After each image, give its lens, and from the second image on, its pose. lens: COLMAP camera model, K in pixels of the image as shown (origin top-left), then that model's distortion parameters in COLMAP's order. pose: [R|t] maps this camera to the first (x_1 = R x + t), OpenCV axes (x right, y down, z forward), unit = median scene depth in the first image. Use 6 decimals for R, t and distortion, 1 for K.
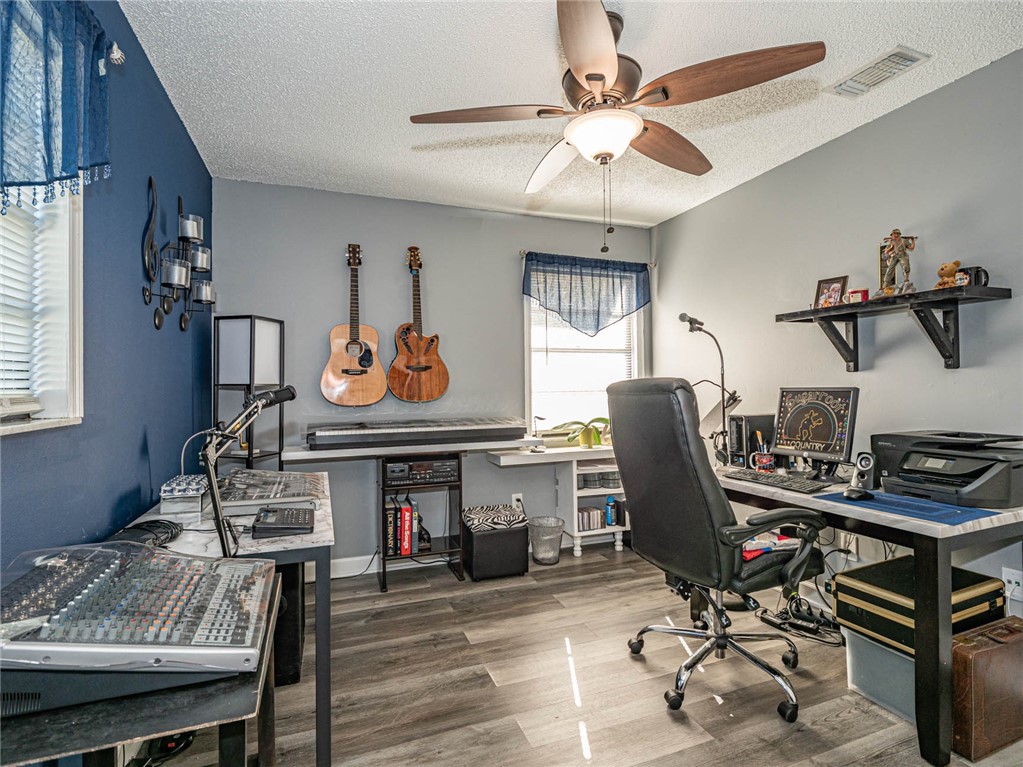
lens RADIAL K [[507.0, 0, 508.0], [0, 507.0, 376.0], [0, 0, 1]] dist [-0.000826, -0.011870]
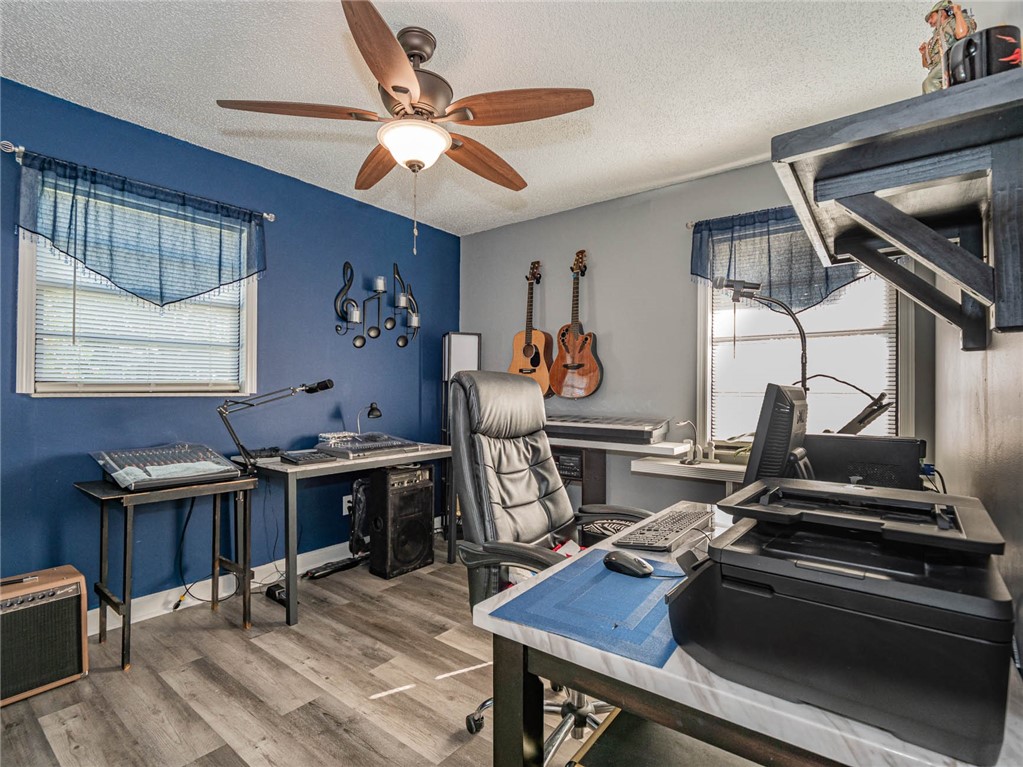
lens RADIAL K [[510.5, 0, 503.6], [0, 510.5, 385.0], [0, 0, 1]] dist [0.000677, -0.011852]
pose [[0.510678, 0.006867, -0.859745, 0.675590], [0.002844, 0.999949, 0.009676, 0.012830], [0.859767, -0.007386, 0.510632, 0.342595]]
